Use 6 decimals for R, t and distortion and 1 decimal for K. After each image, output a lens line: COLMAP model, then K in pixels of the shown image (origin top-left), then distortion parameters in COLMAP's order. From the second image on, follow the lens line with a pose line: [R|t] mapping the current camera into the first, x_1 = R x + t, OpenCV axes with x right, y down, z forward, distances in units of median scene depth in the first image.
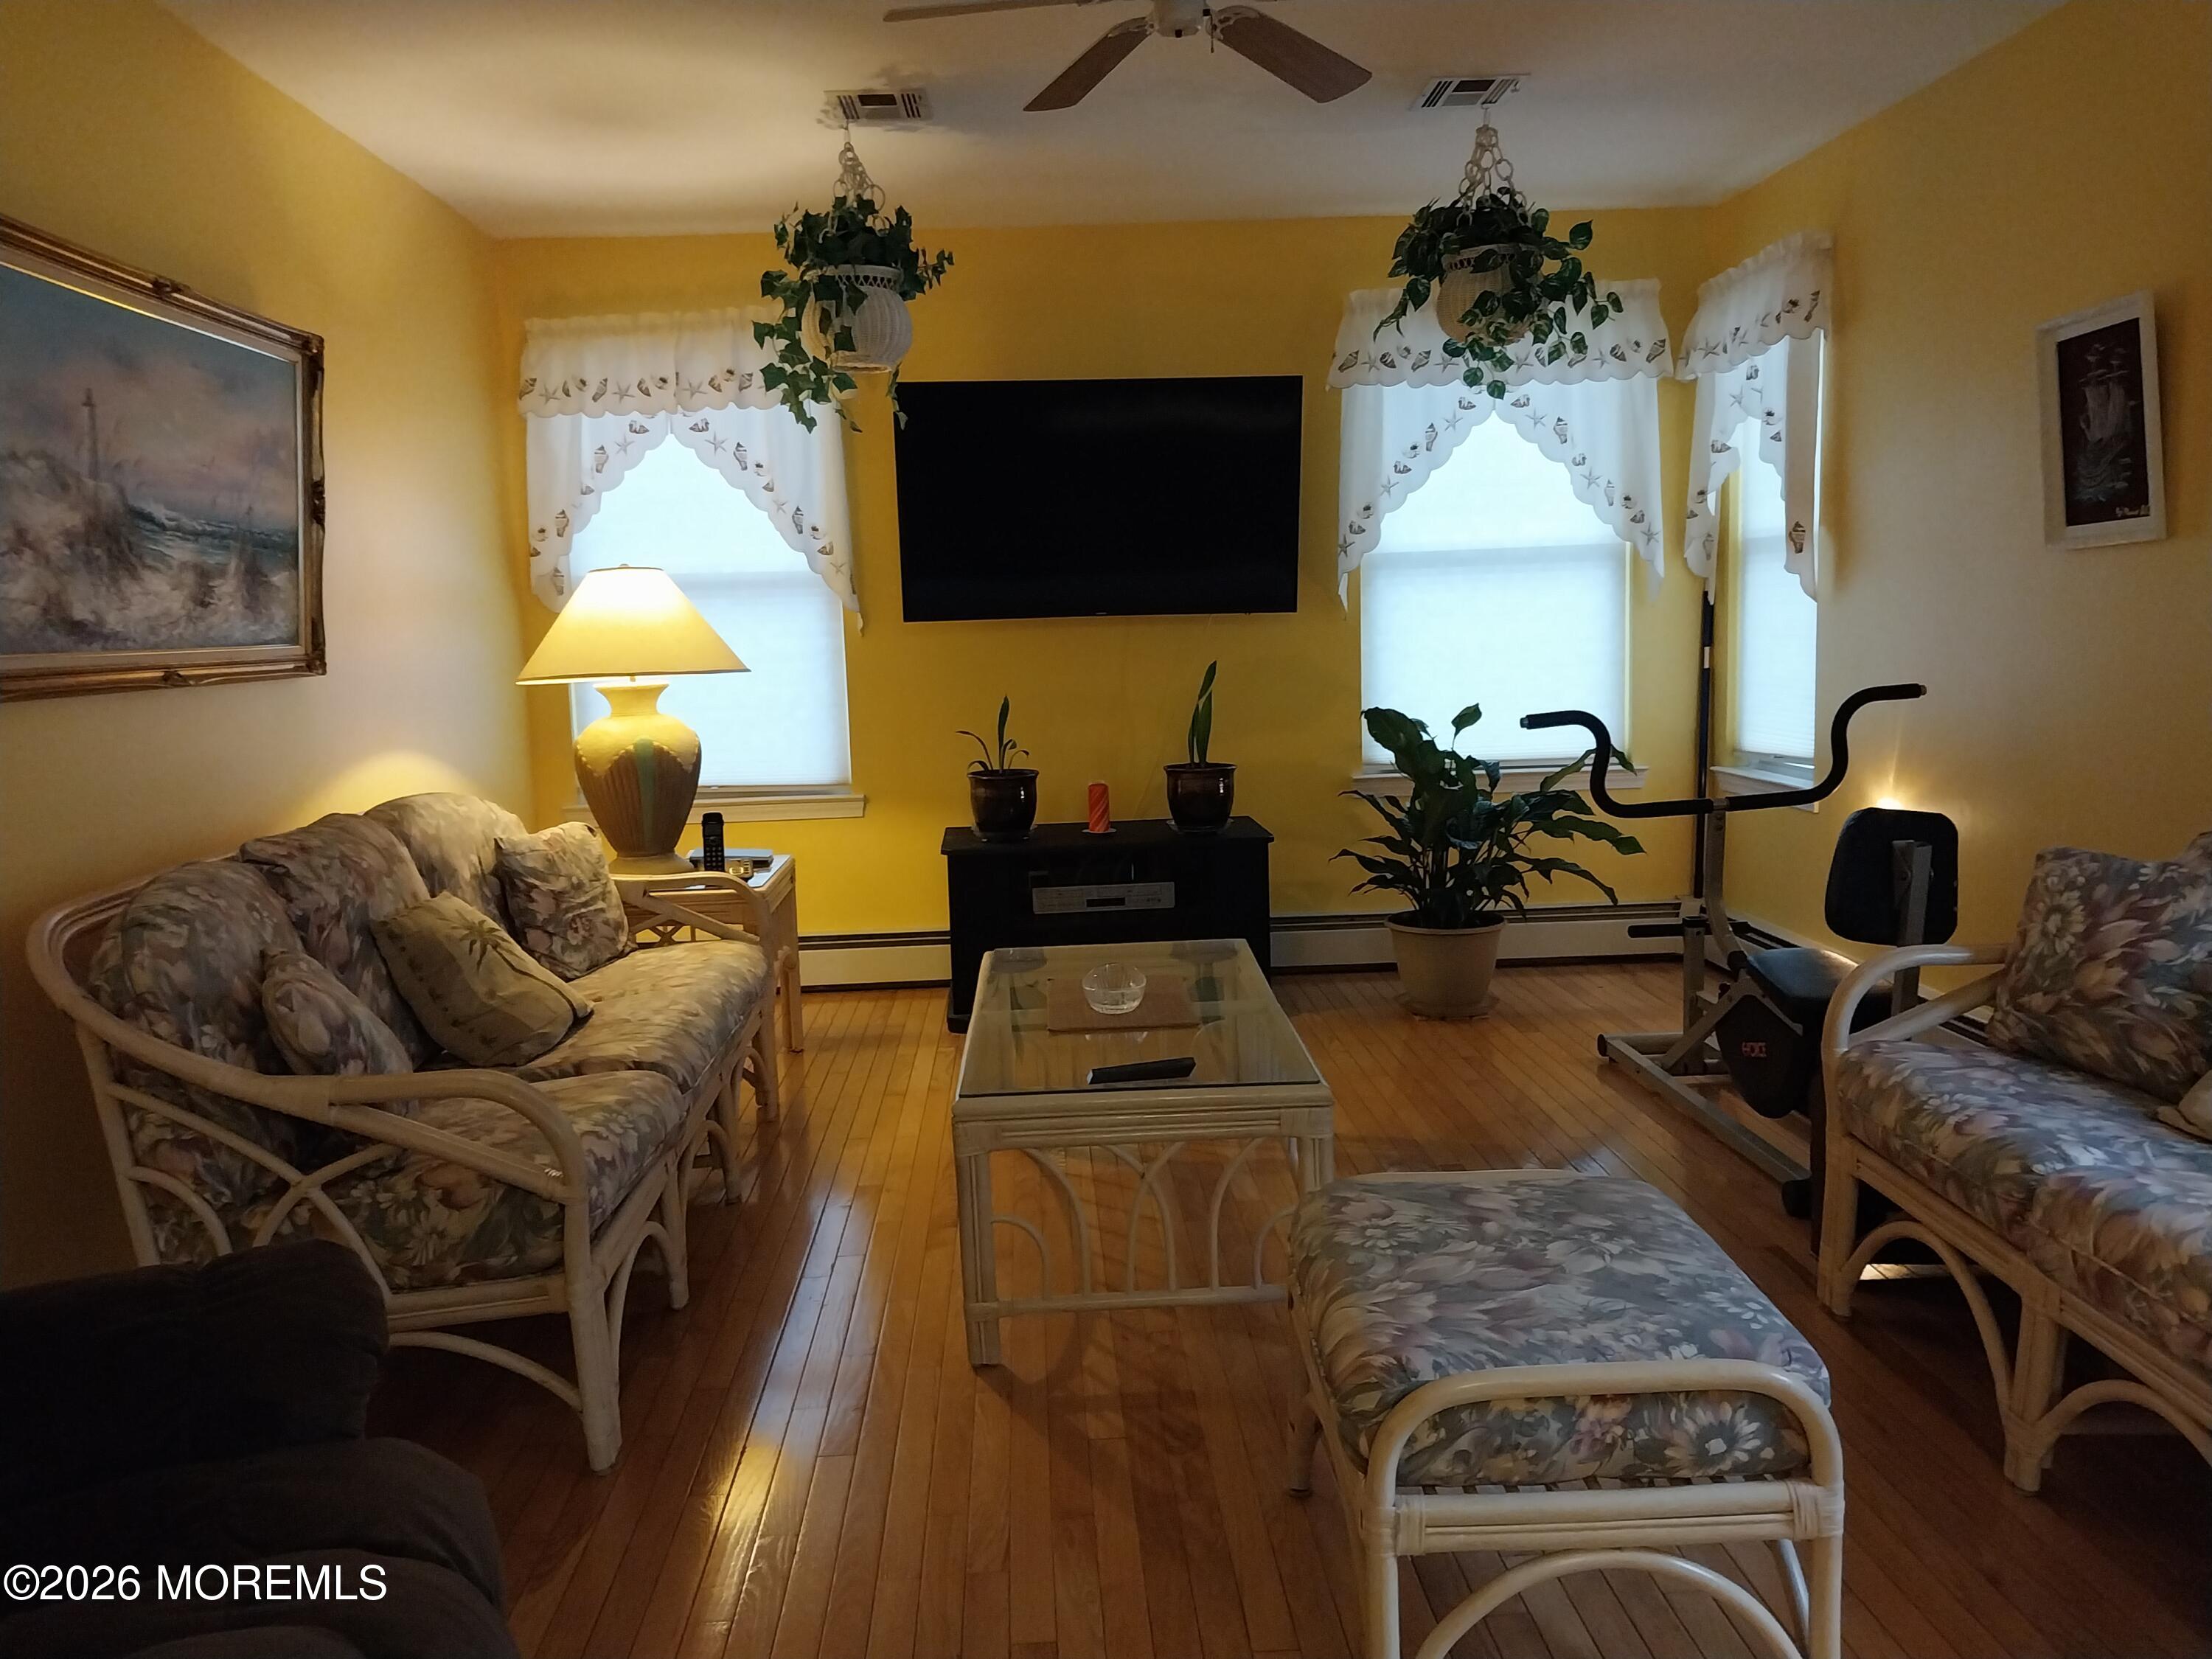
lens RADIAL K [[1775.8, 0, 1079.2], [0, 1775.8, 832.3], [0, 0, 1]] dist [0.043256, -0.048749]
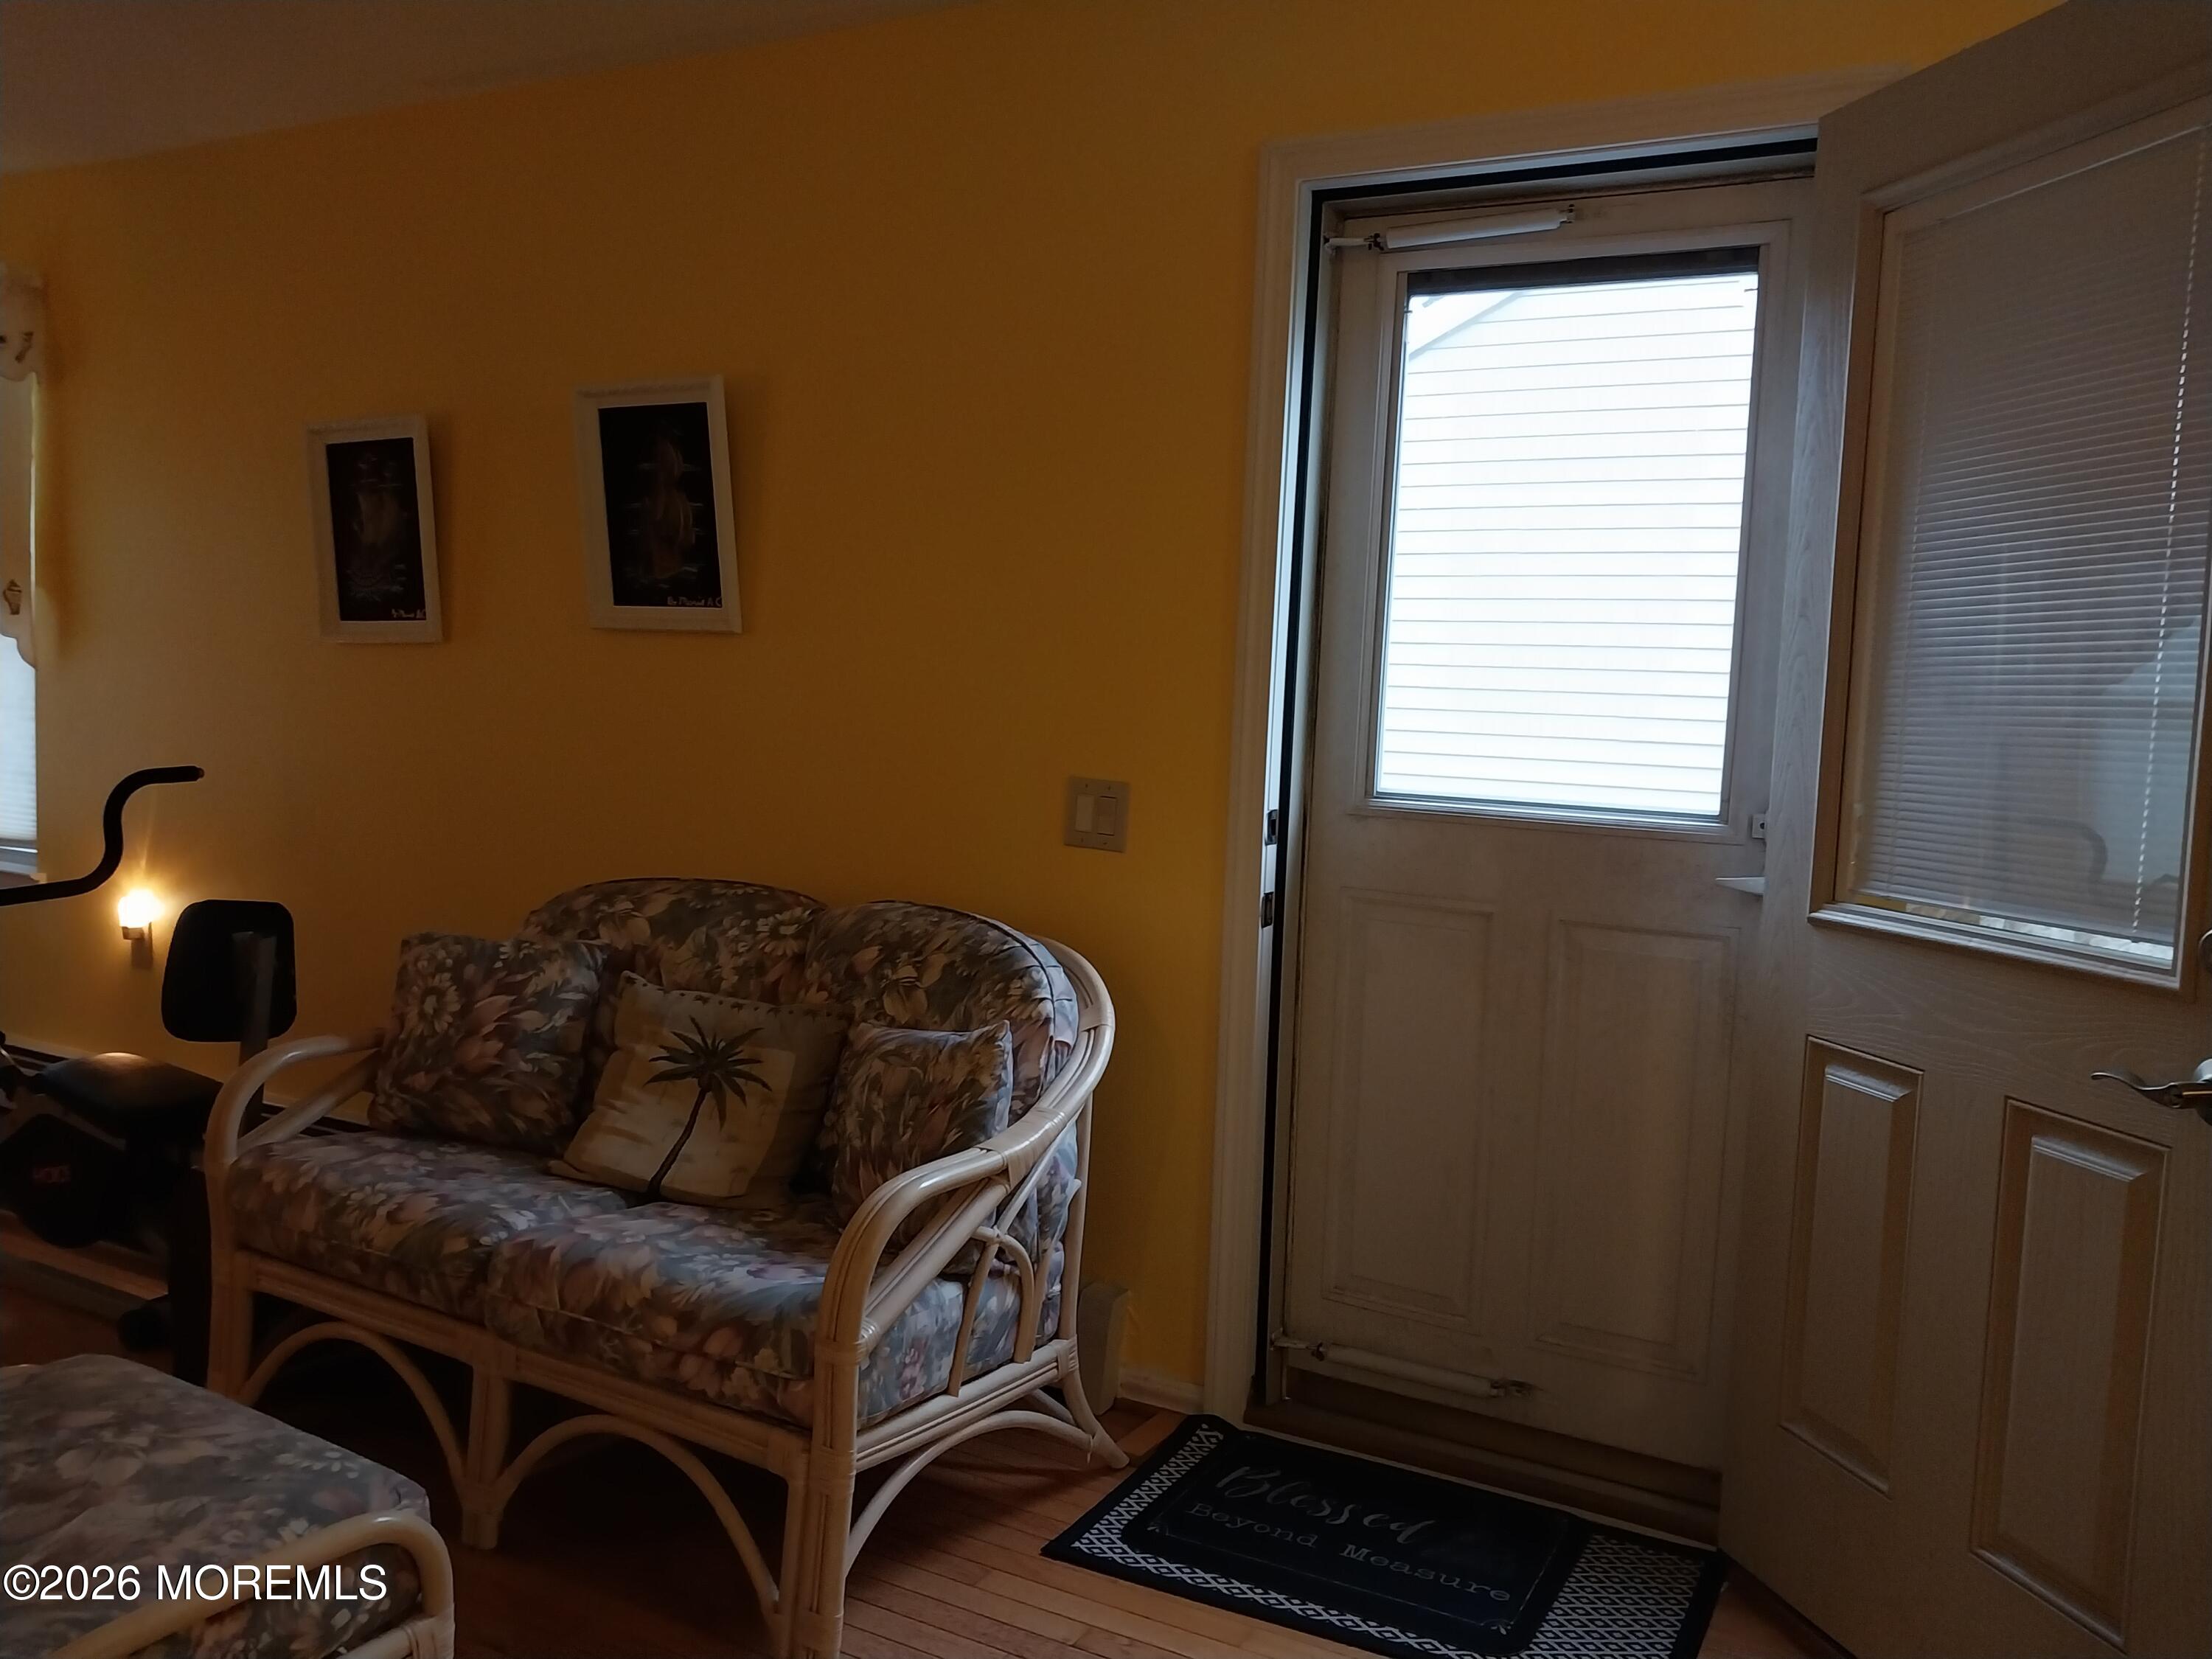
lens RADIAL K [[1775.8, 0, 1079.2], [0, 1775.8, 832.3], [0, 0, 1]] dist [0.043256, -0.048749]
pose [[0.514194, -0.016767, 0.857510, -0.172372], [0.043078, 0.999052, -0.006296, -0.029732], [-0.856591, 0.040177, 0.514429, 0.131962]]
